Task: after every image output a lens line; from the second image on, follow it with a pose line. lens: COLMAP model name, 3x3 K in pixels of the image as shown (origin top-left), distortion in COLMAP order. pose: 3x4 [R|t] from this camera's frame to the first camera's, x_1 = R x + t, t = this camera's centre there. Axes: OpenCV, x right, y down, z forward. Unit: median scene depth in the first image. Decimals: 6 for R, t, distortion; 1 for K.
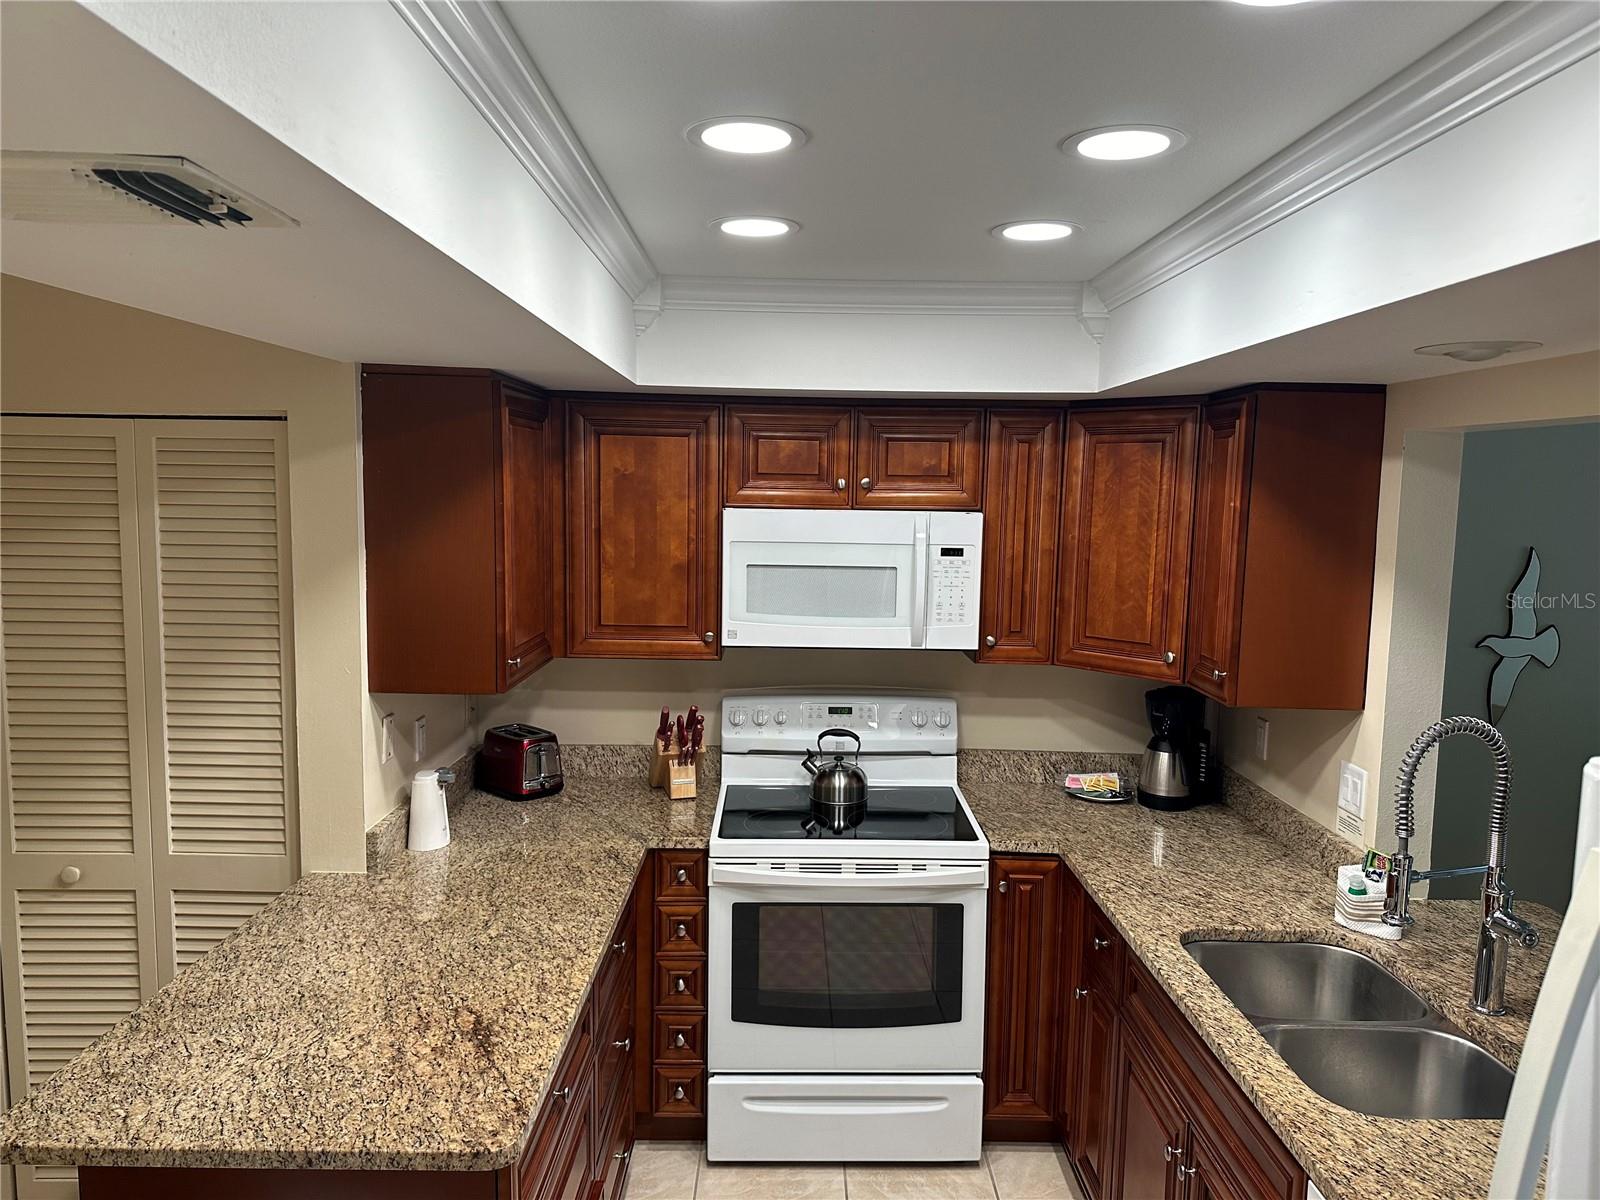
lens RADIAL K [[1123.2, 0, 800.4], [0, 1123.2, 603.8], [0, 0, 1]] dist [0.085354, -0.116029]
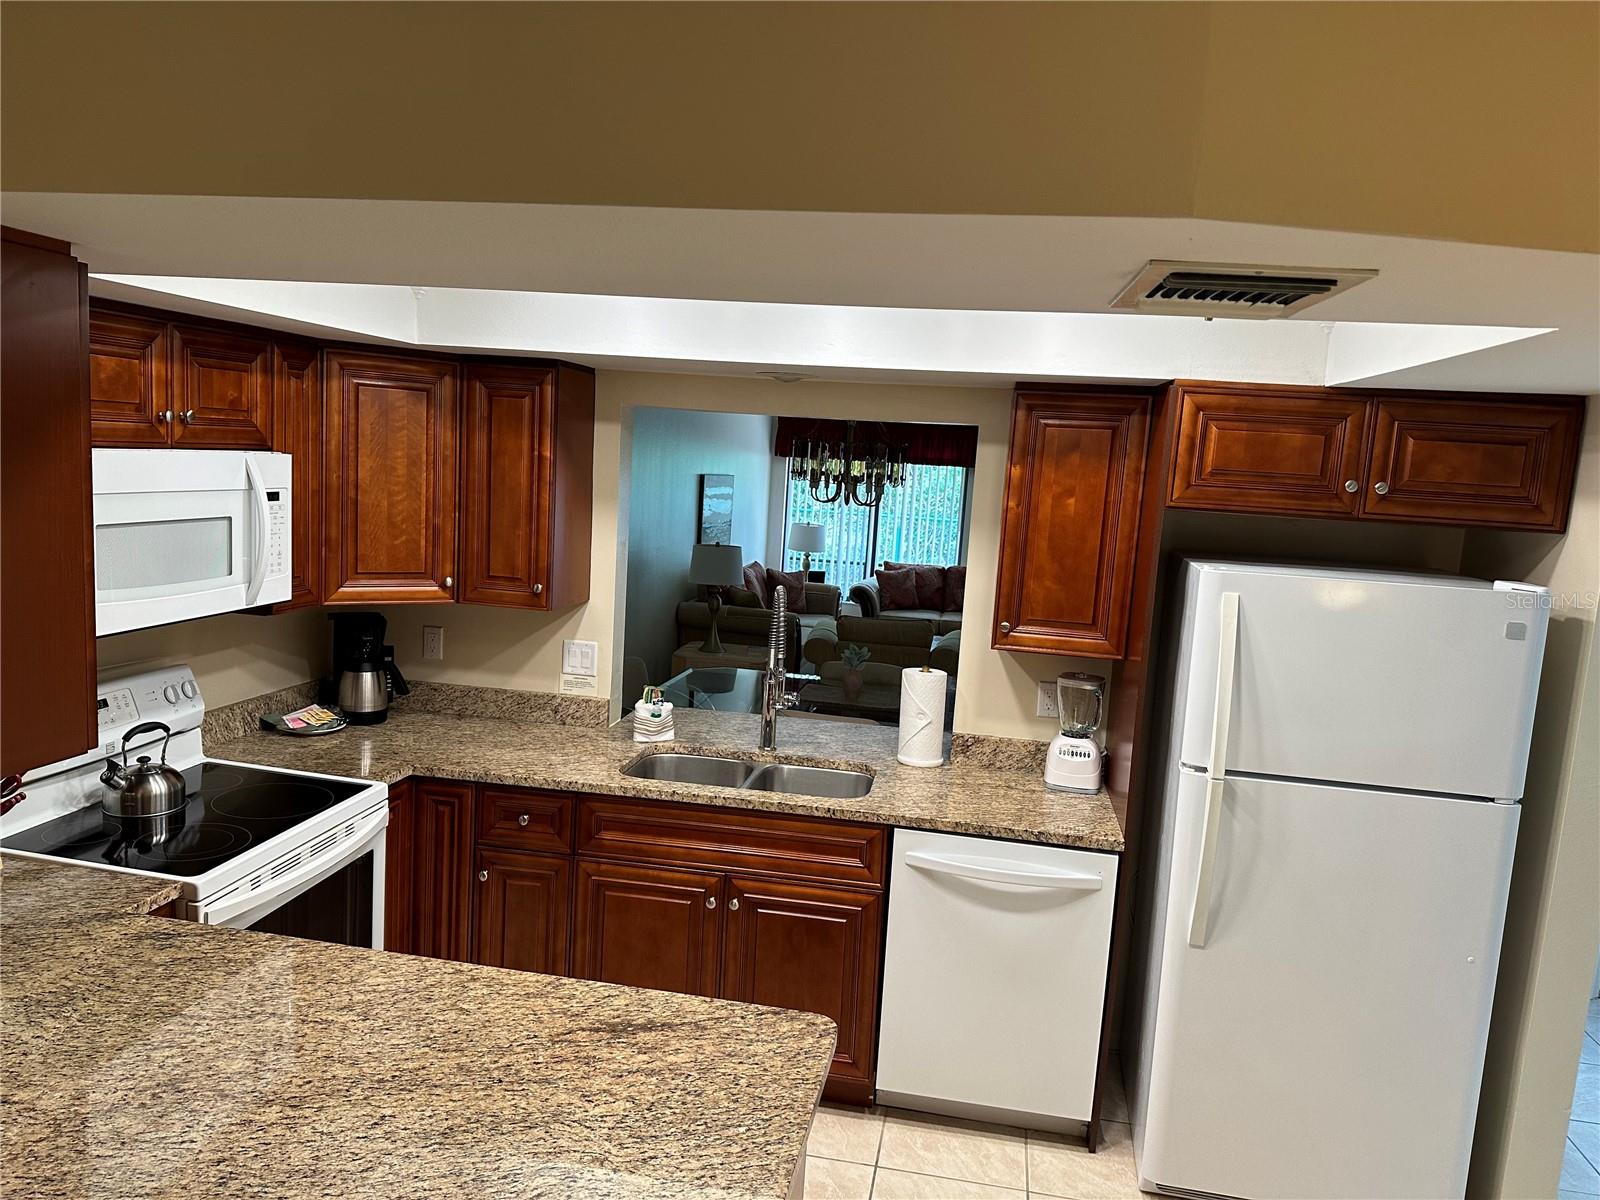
lens RADIAL K [[1123.2, 0, 800.4], [0, 1123.2, 603.8], [0, 0, 1]] dist [0.085354, -0.116029]
pose [[0.185973, -0.133260, 0.973476, -0.712768], [0.048541, 0.990796, 0.126358, -0.056939], [-0.981355, 0.023755, 0.190730, 0.414842]]
